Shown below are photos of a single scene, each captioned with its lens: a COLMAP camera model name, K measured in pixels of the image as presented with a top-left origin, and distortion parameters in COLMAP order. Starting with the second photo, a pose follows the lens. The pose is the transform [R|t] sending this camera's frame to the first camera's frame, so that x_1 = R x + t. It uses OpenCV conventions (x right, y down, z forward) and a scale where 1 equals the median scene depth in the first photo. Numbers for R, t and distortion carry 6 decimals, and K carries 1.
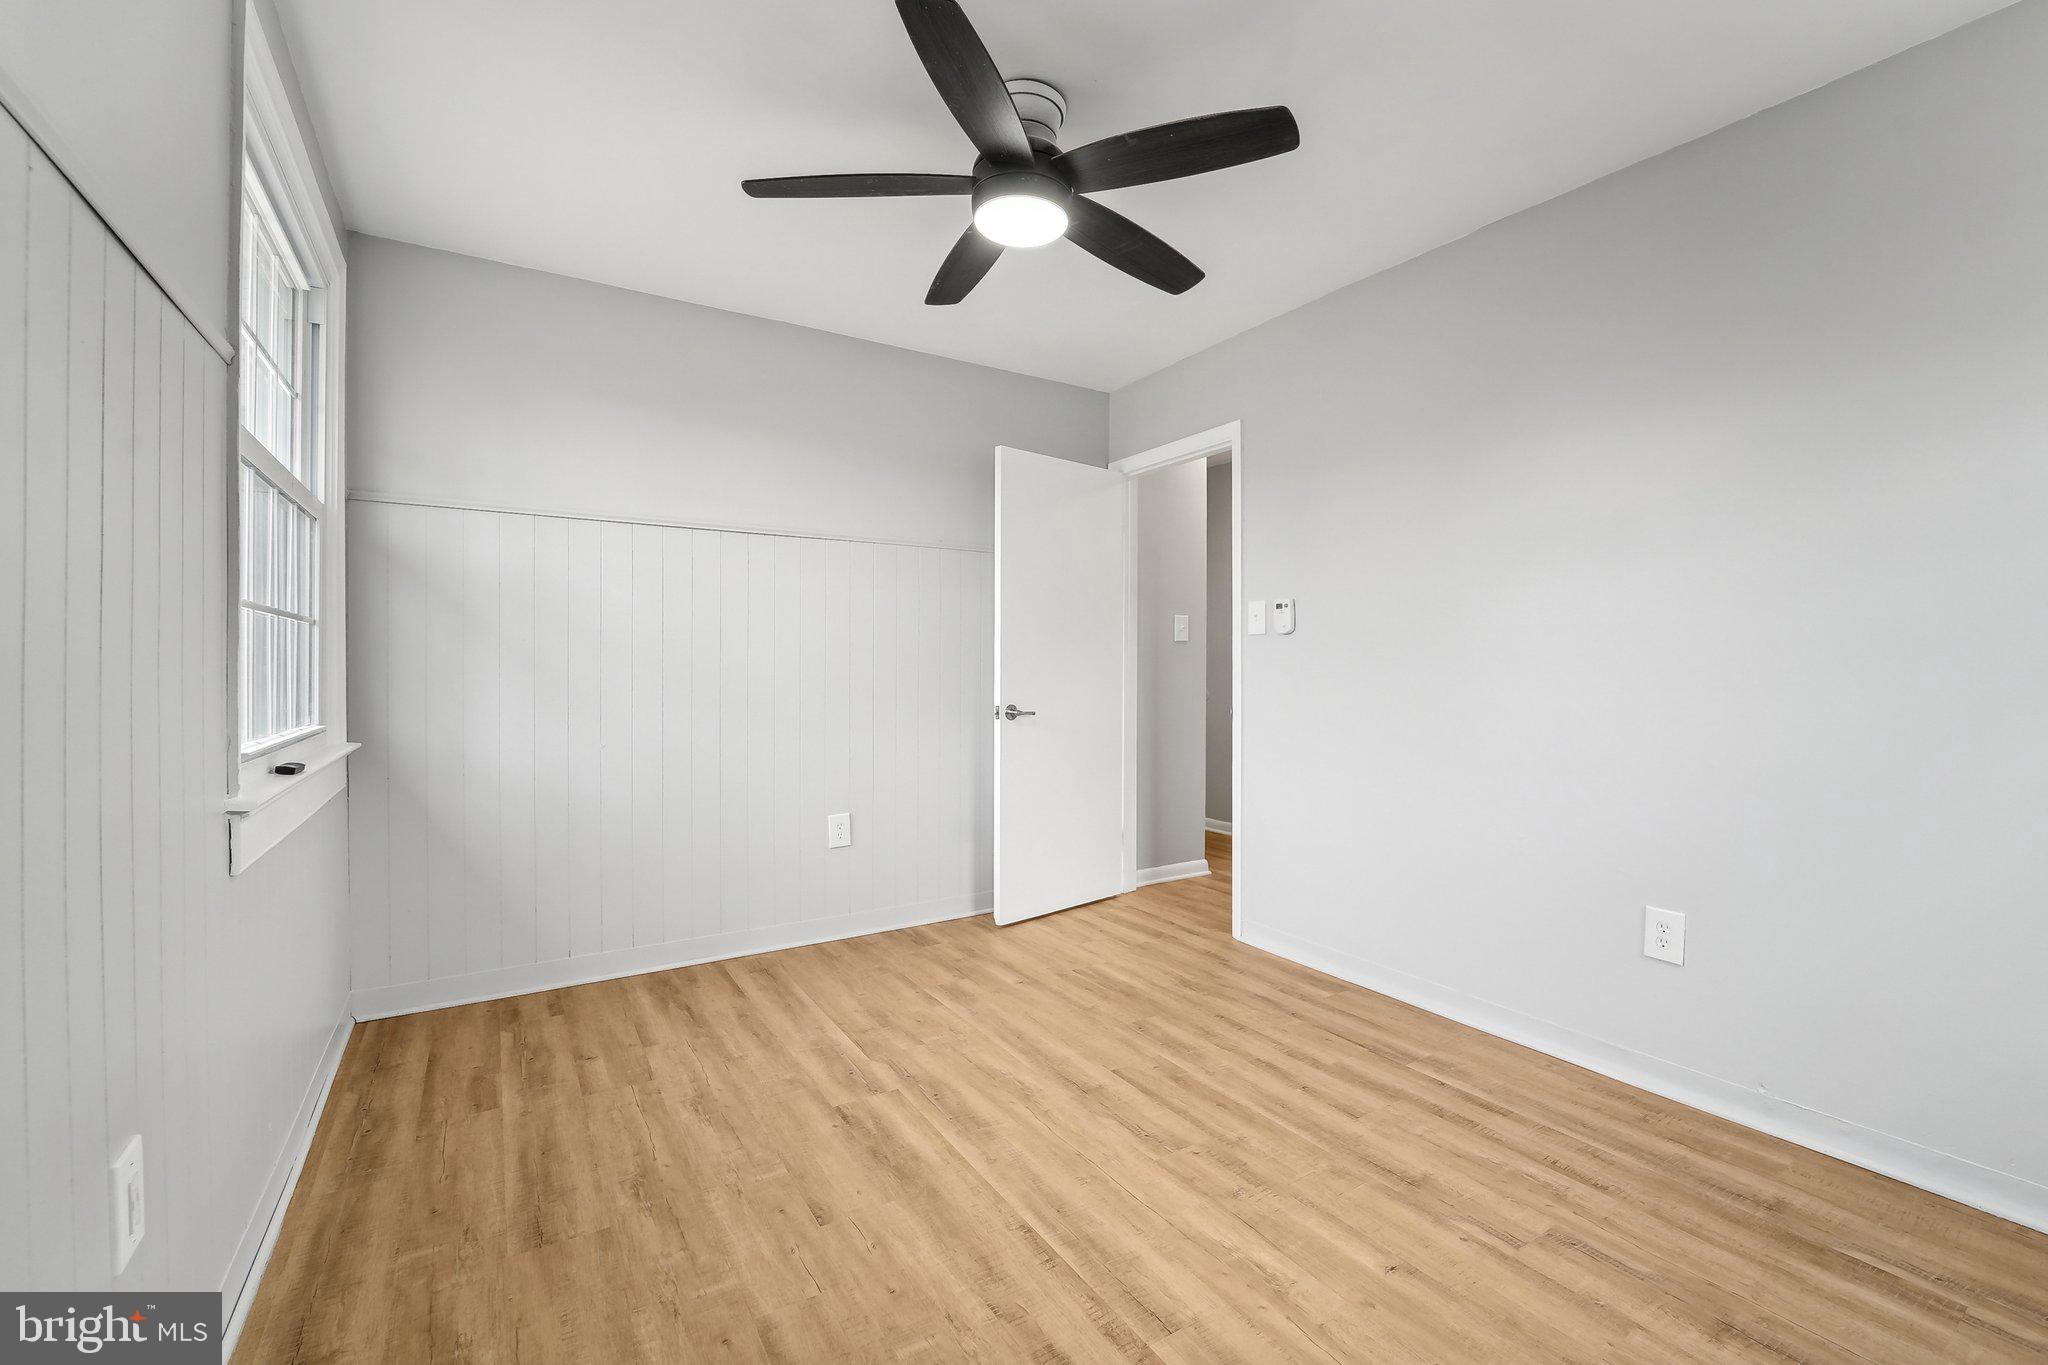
lens RADIAL K [[854.8, 0, 1034.1], [0, 854.8, 680.9], [0, 0, 1]] dist [-0.018958, 0.000015]
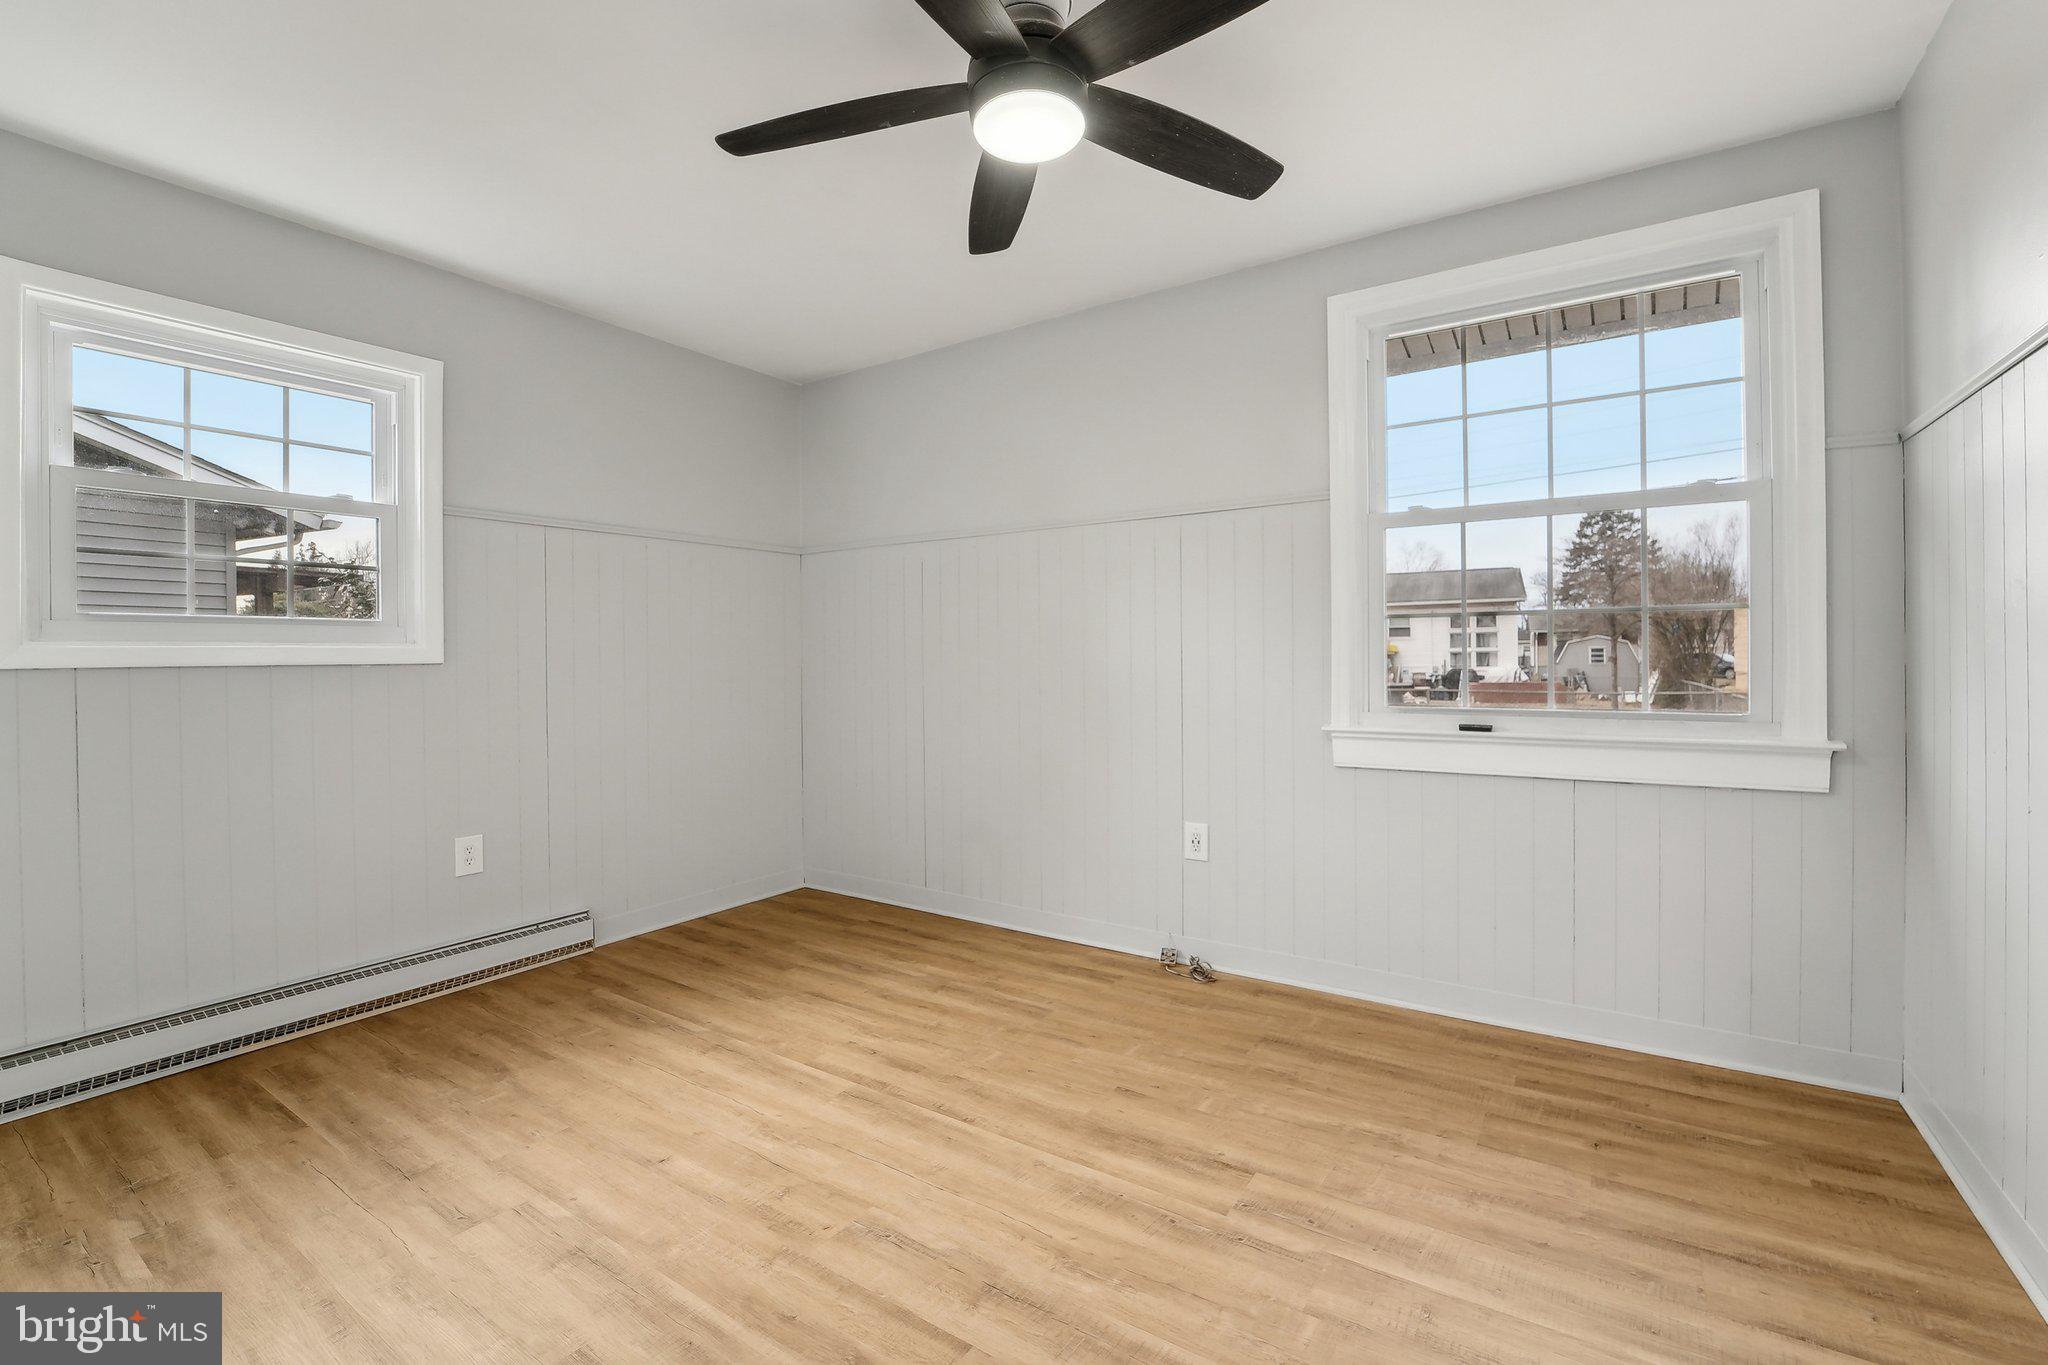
lens RADIAL K [[854.8, 0, 1034.1], [0, 854.8, 680.9], [0, 0, 1]] dist [-0.018958, 0.000015]
pose [[-0.913204, 0.017713, -0.407118, 0.325257], [0.001623, 0.999205, 0.039833, -0.027929], [0.407500, 0.035715, -0.912507, 1.777943]]
